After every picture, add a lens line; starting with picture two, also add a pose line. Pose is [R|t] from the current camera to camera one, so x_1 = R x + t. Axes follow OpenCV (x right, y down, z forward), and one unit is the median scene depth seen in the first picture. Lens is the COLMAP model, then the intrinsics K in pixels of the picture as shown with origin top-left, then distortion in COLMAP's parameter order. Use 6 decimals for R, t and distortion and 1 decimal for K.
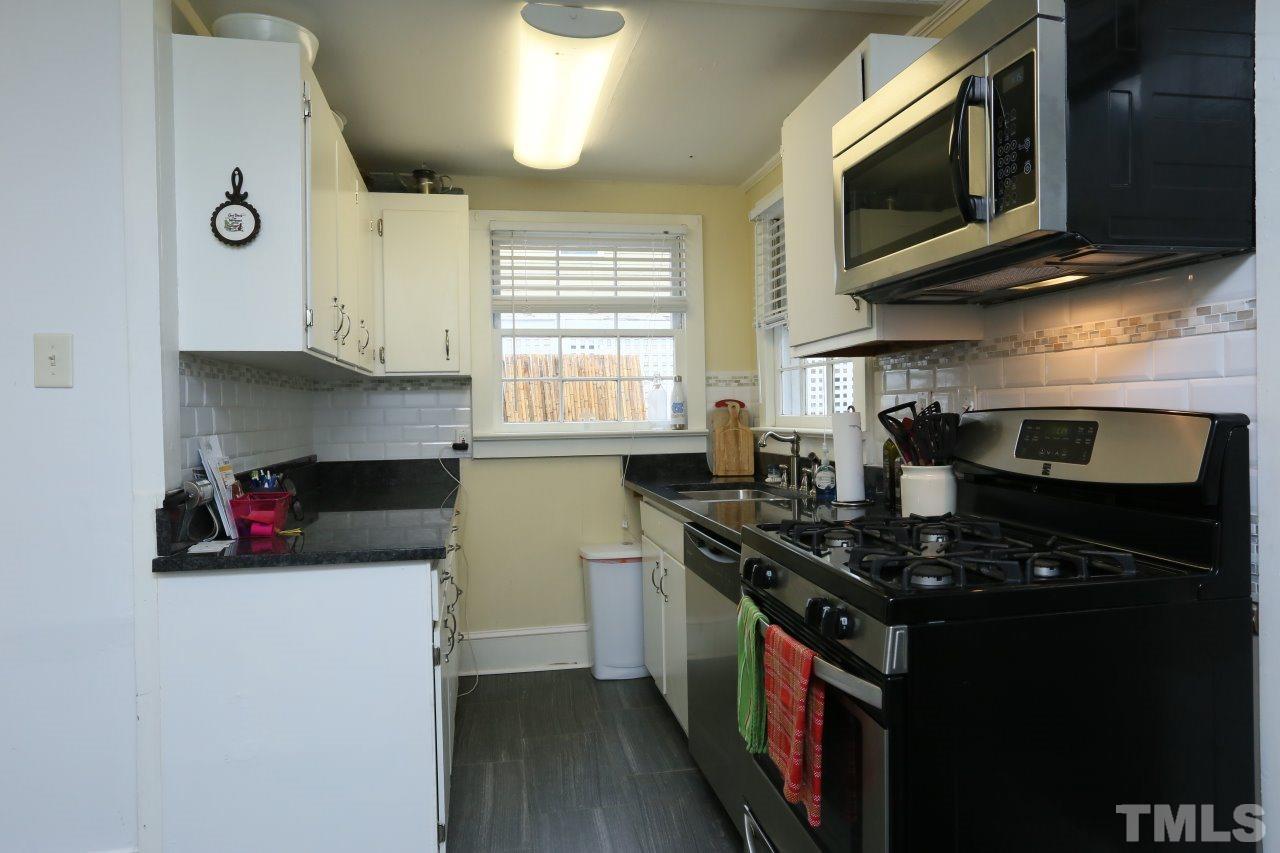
lens RADIAL K [[811.6, 0, 675.3], [0, 811.6, 438.5], [0, 0, 1]] dist [-0.034634, 0.020421]
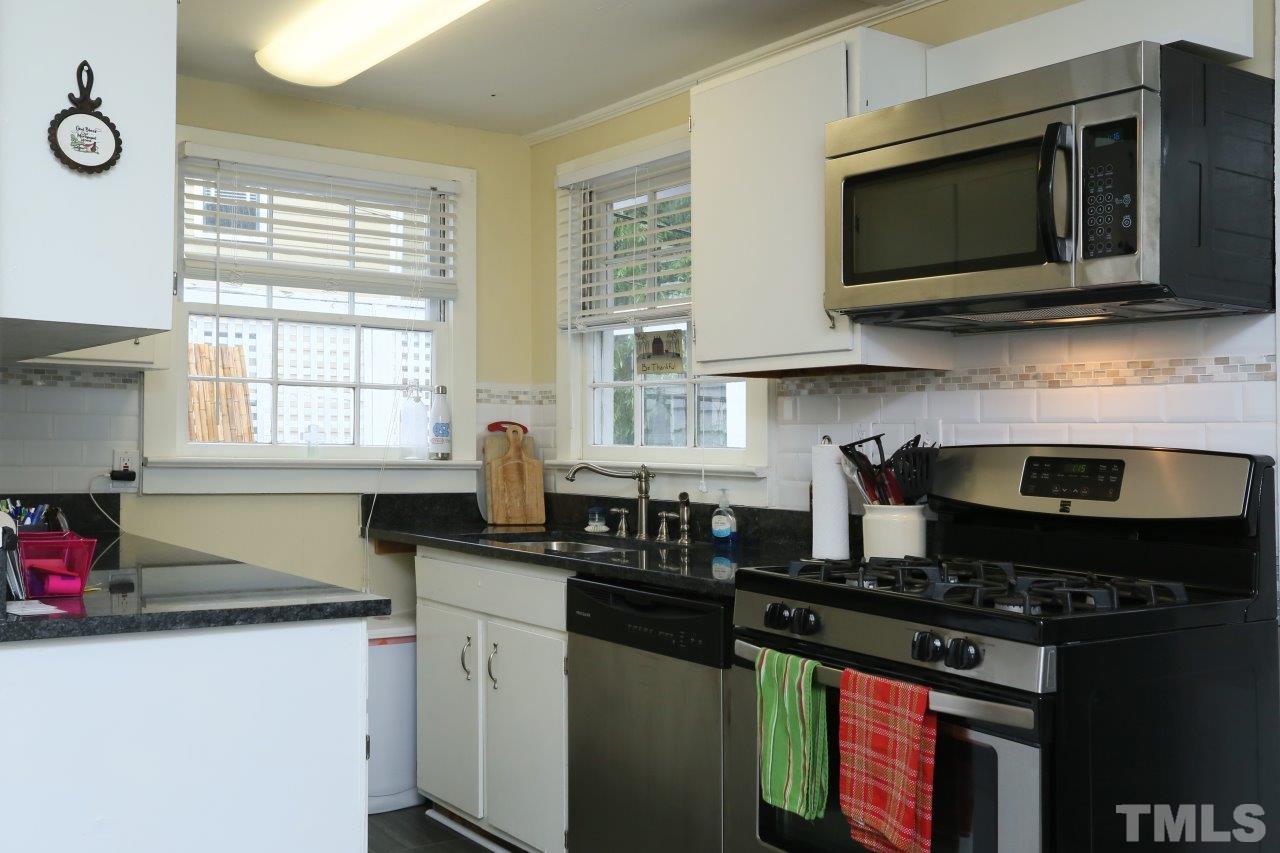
lens RADIAL K [[1248.2, 0, 633.7], [0, 1248.2, 417.0], [0, 0, 1]] dist [0.007653, 0.000000]
pose [[0.919948, 0.044681, 0.389485, -0.491919], [-0.022631, 0.997880, -0.061021, 0.026337], [-0.391386, 0.047322, 0.919009, -0.166047]]
